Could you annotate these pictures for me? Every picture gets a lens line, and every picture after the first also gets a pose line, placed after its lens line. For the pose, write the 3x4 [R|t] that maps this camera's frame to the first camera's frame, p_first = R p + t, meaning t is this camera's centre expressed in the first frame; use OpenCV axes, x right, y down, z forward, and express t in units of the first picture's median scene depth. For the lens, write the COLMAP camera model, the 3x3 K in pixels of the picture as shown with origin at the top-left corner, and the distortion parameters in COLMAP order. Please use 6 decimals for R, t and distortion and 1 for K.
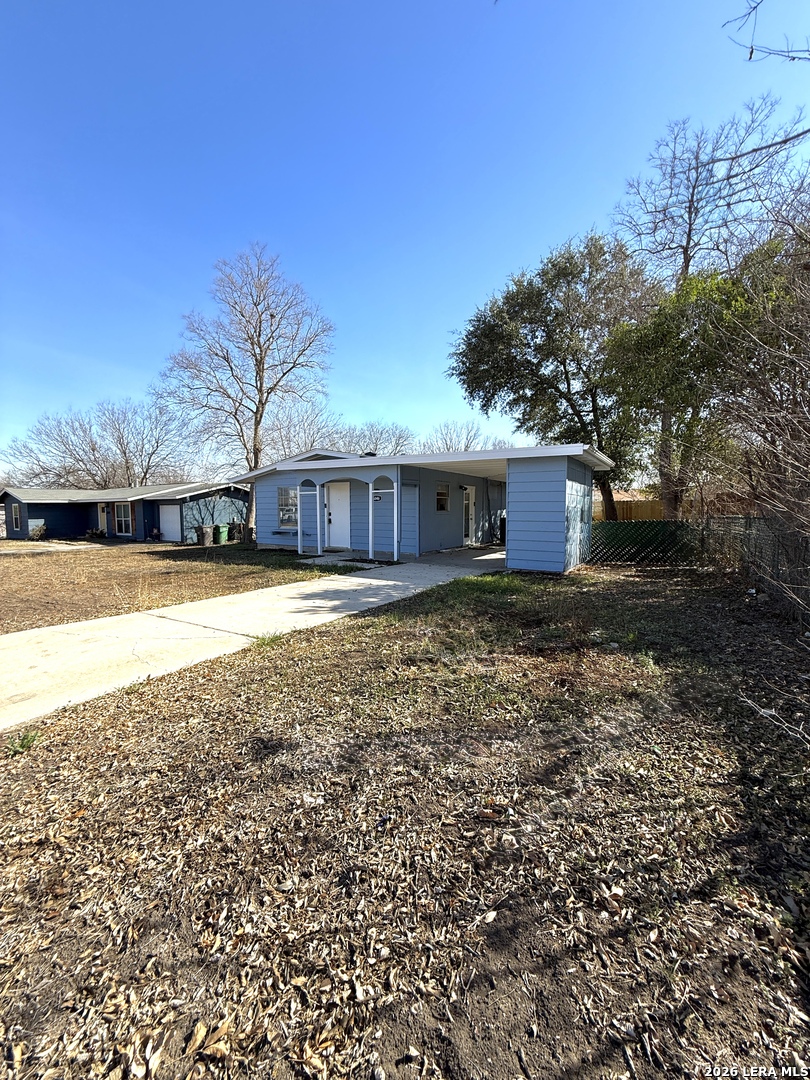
lens RADIAL K [[429.0, 0, 402.9], [0, 429.0, 538.5], [0, 0, 1]] dist [0.003708, 0.002521]
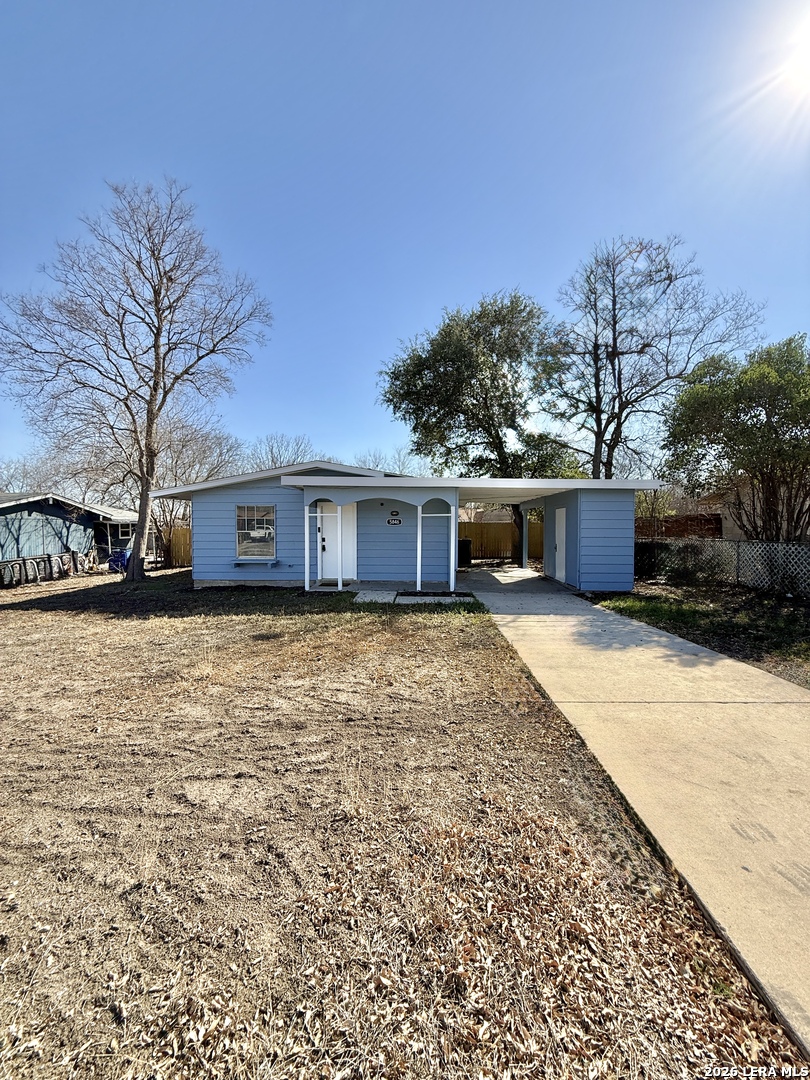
lens RADIAL K [[429.0, 0, 406.3], [0, 429.0, 538.2], [0, 0, 1]] dist [0.003708, 0.002521]
pose [[0.861916, -0.013598, 0.506868, -0.376484], [0.033385, 0.998993, -0.029970, -0.024659], [-0.505950, 0.042754, 0.861503, 0.168492]]
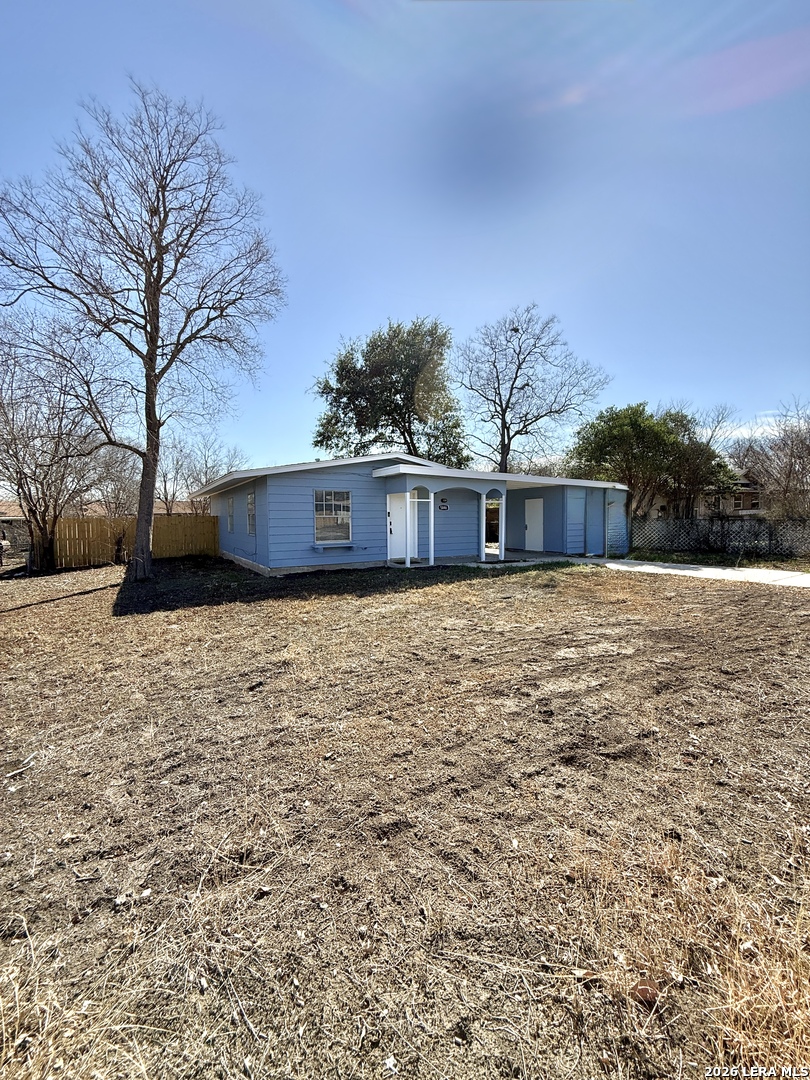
lens RADIAL K [[429.0, 0, 403.6], [0, 429.0, 541.9], [0, 0, 1]] dist [0.003708, 0.002521]
pose [[0.422082, -0.053362, 0.904986, -0.824576], [0.073306, 0.997006, 0.024598, -0.031437], [-0.903589, 0.055958, 0.424730, 0.486583]]
